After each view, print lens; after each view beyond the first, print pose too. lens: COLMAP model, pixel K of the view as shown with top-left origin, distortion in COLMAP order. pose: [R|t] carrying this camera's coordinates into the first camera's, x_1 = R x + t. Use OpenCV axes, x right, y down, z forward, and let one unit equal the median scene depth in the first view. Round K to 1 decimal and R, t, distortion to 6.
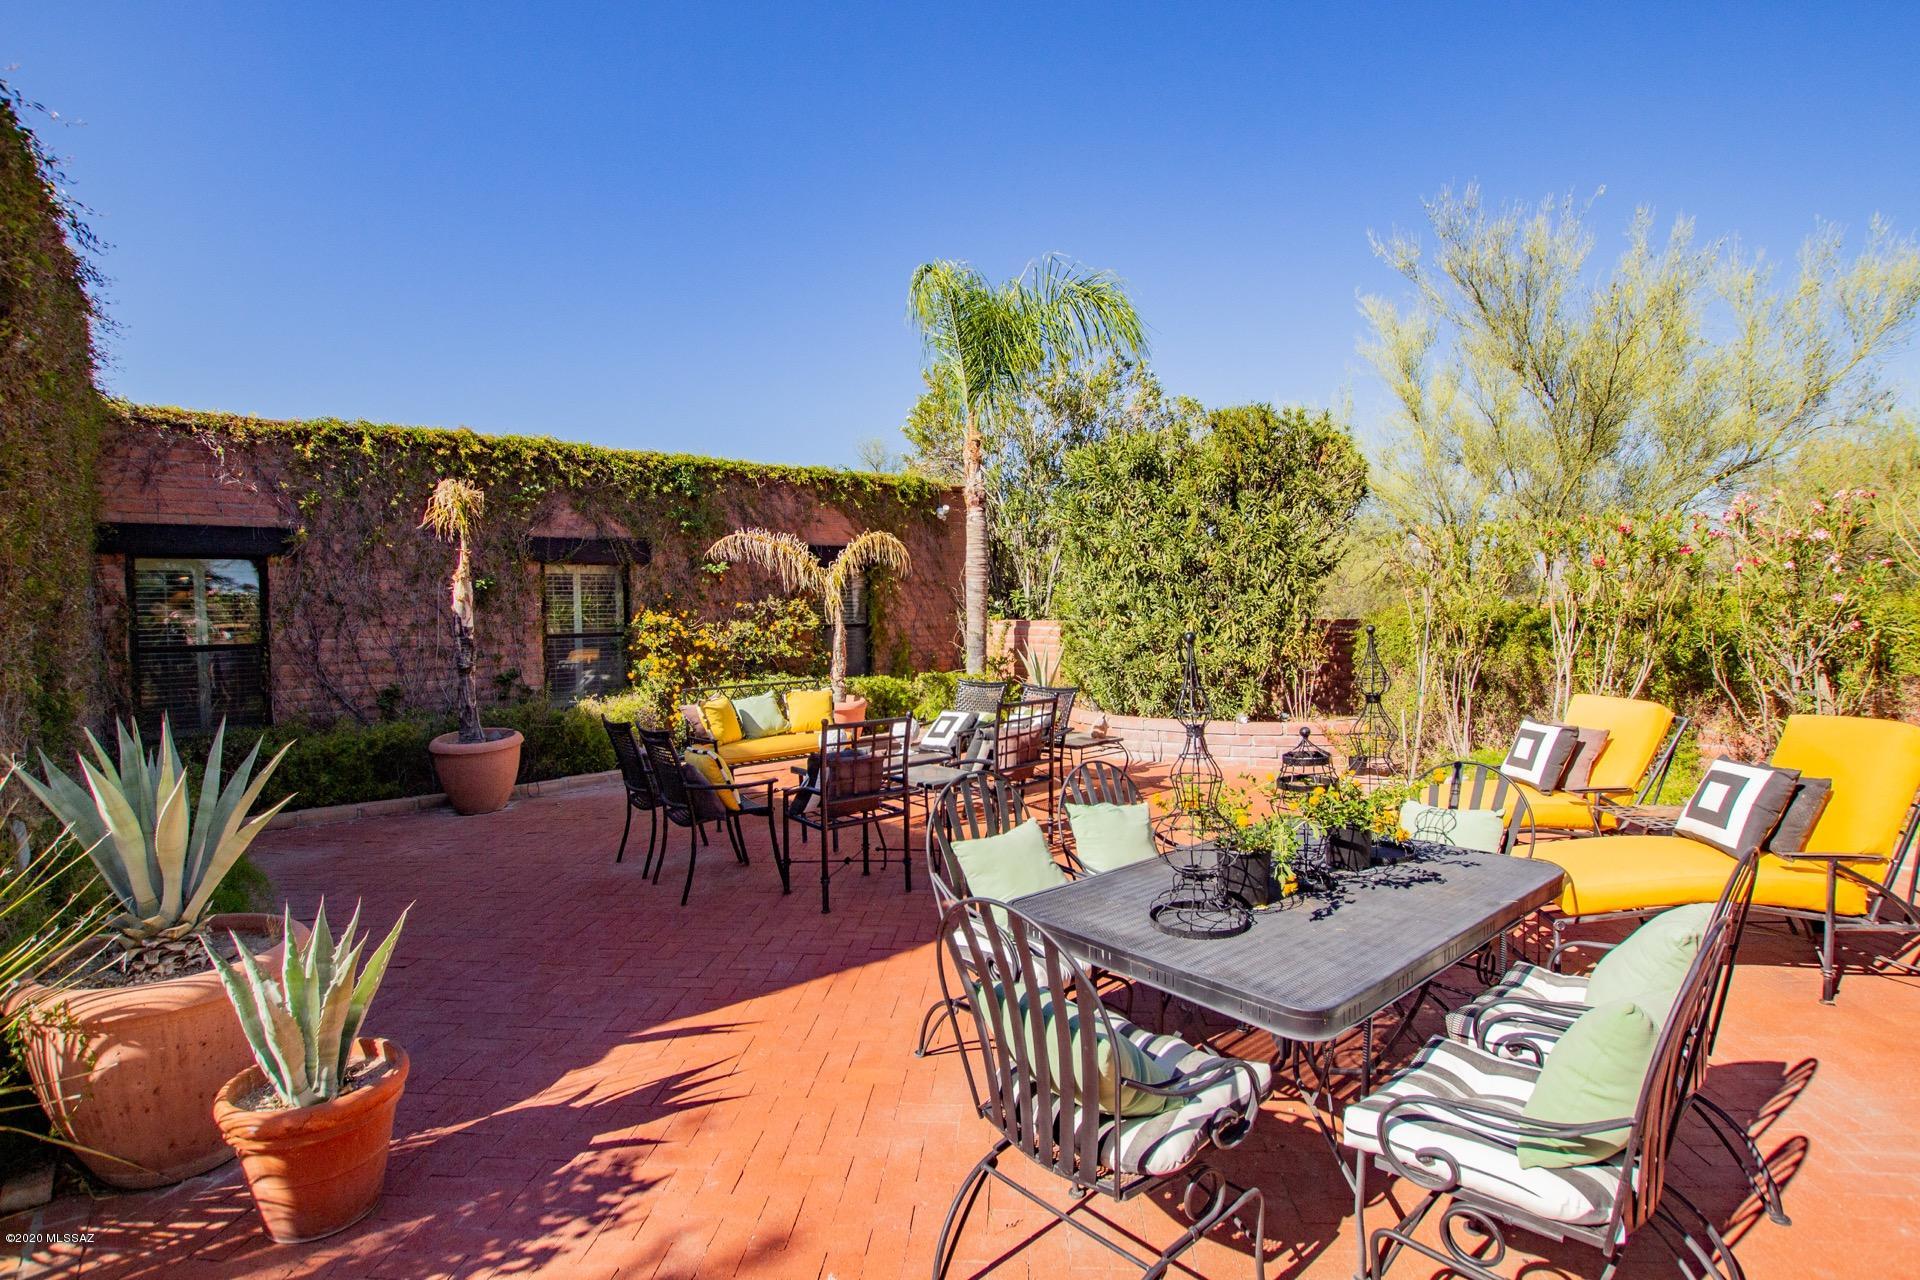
lens RADIAL K [[905.8, 0, 964.2], [0, 905.8, 640.9], [0, 0, 1]] dist [-0.035238, 0.006276]
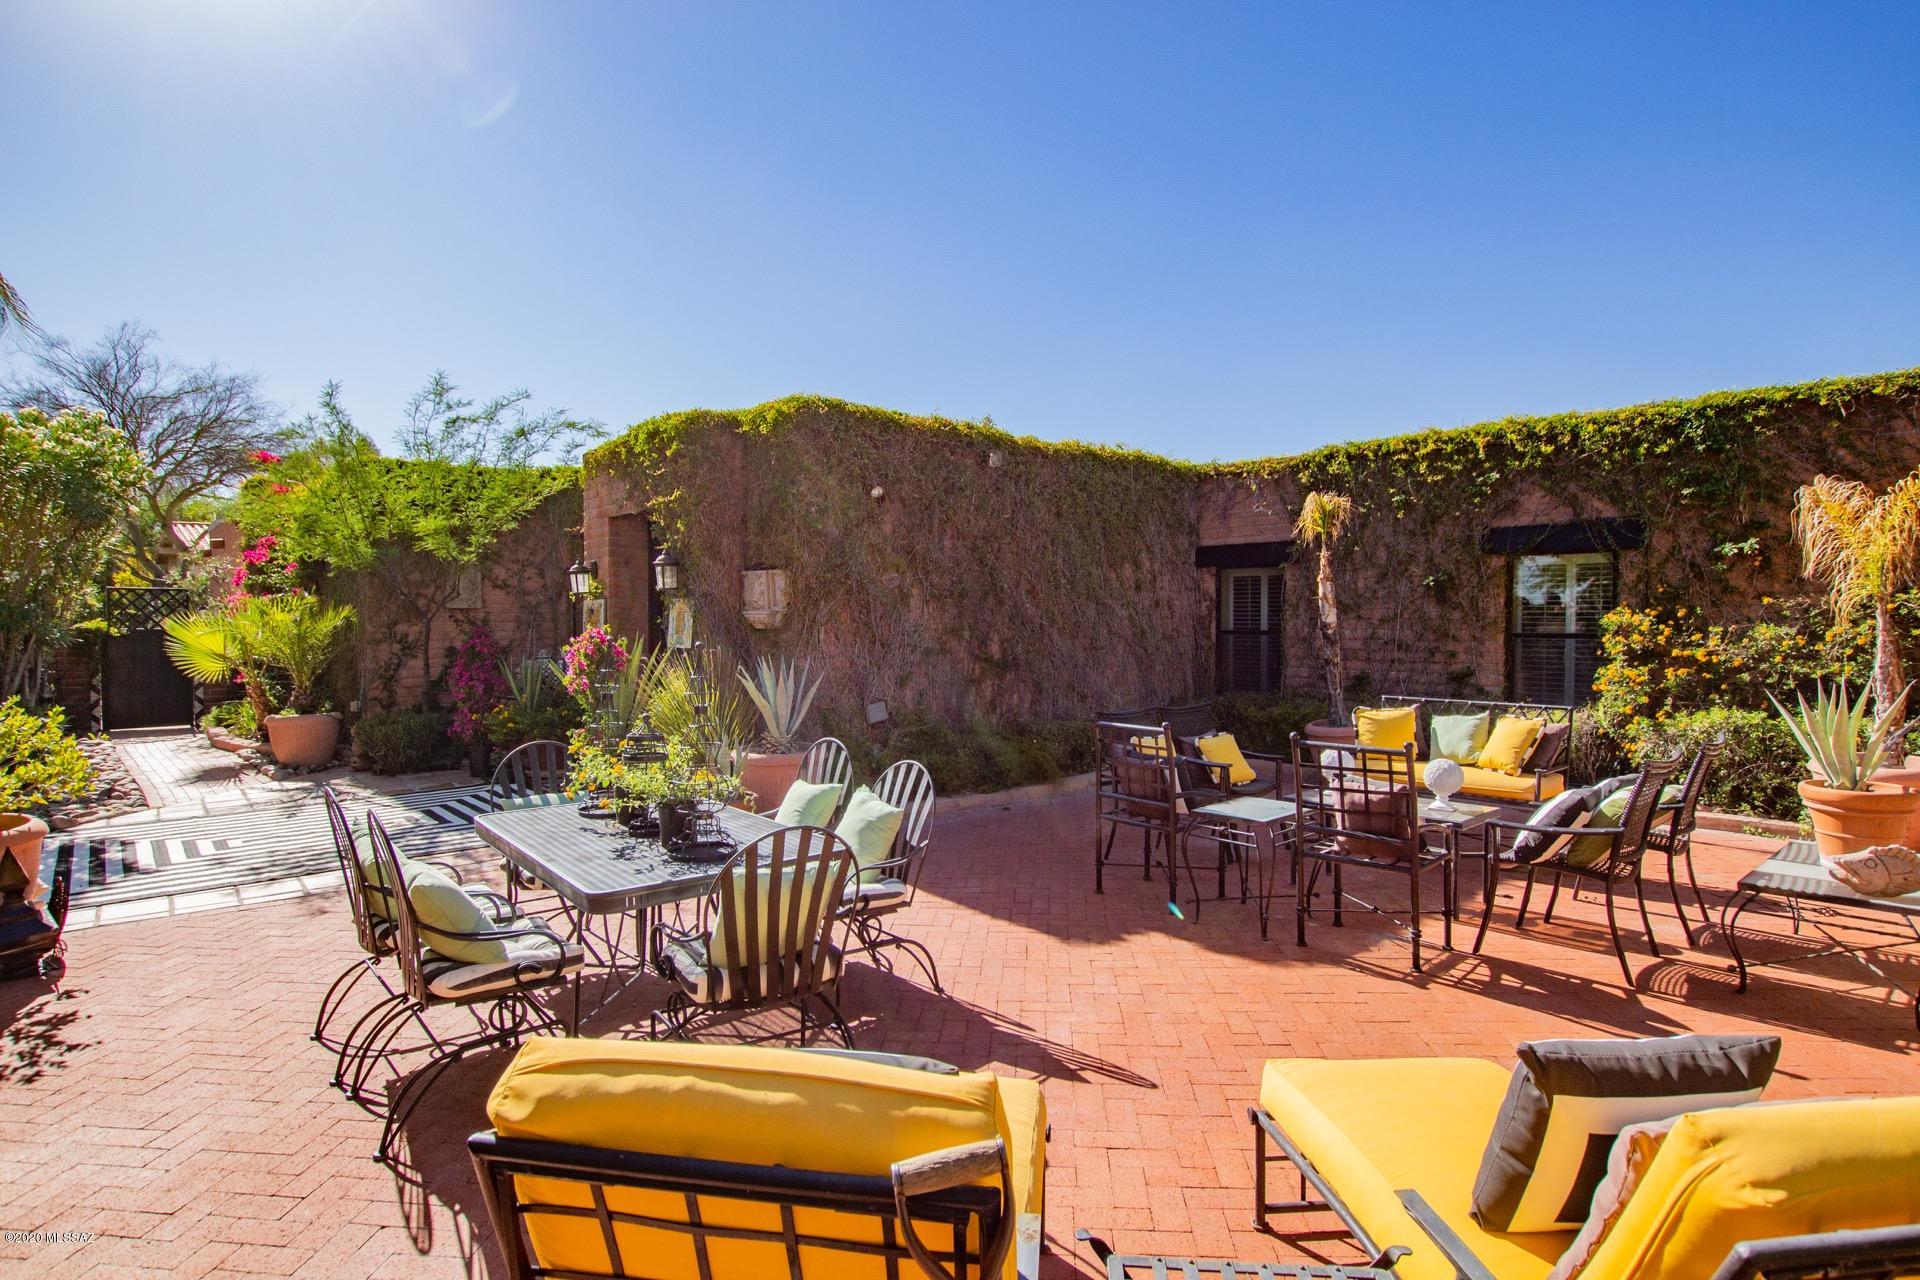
lens RADIAL K [[1011.5, 0, 952.6], [0, 1011.5, 632.8], [0, 0, 1]] dist [-0.021348, -0.002586]
pose [[-0.031955, 0.035487, -0.998859, 0.604740], [-0.031179, 0.998848, 0.036485, -0.028288], [0.999003, 0.032309, -0.030812, 0.487219]]
